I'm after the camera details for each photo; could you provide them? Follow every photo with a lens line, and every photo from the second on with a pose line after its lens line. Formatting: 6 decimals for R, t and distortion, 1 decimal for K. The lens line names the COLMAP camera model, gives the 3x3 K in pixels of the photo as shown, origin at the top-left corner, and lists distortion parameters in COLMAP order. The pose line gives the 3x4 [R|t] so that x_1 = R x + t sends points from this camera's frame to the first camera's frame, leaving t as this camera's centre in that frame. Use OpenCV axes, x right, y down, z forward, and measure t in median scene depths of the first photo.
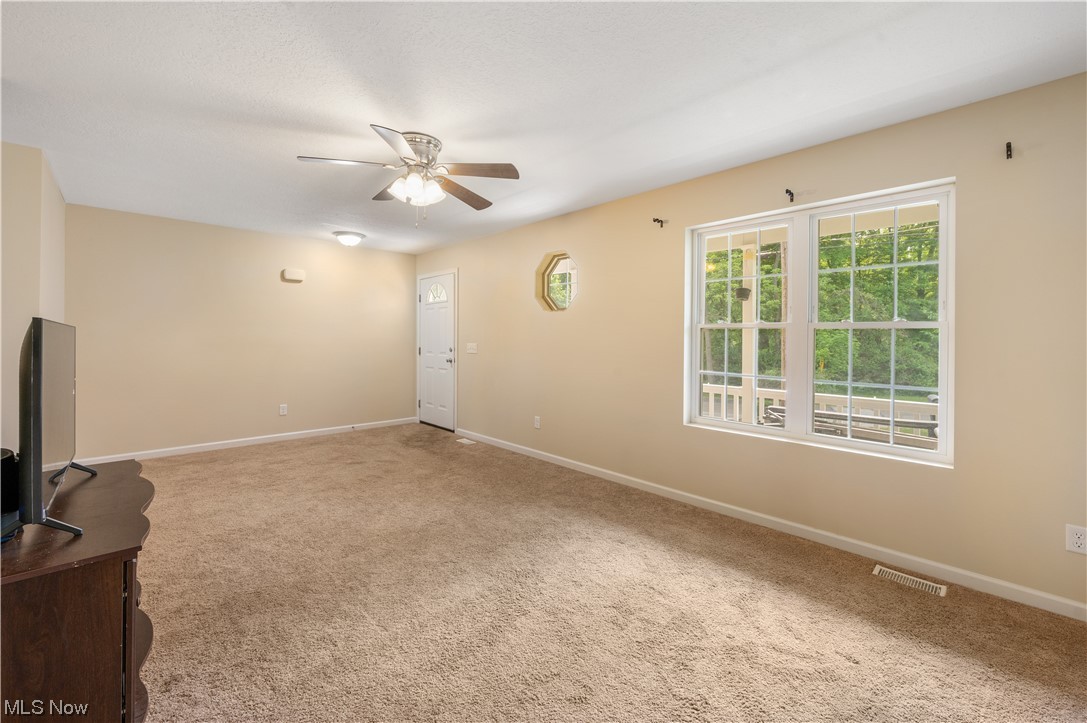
lens RADIAL K [[442.8, 0, 549.6], [0, 442.8, 338.8], [0, 0, 1]] dist [-0.011038, -0.000013]
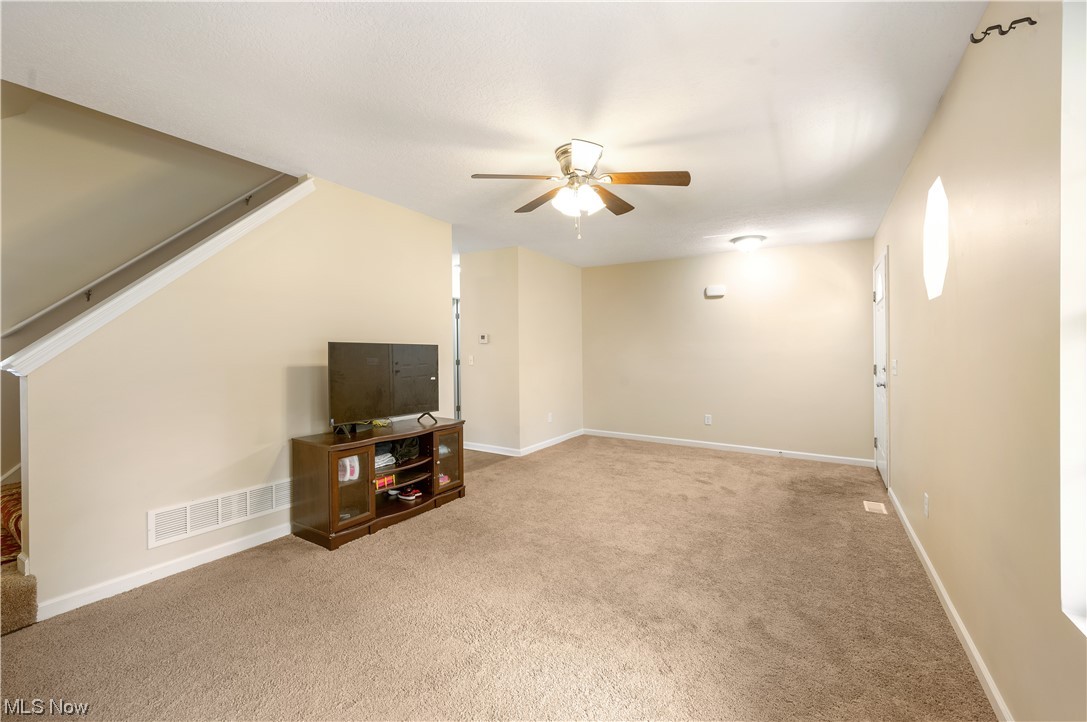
lens RADIAL K [[456.2, 0, 553.9], [0, 456.2, 355.4], [0, 0, 1]] dist [-0.000135, 0.000030]
pose [[0.237947, 0.006241, -0.971258, 0.590138], [-0.006315, 0.999968, 0.004879, 0.004647], [0.971258, 0.004973, 0.237979, 0.598617]]
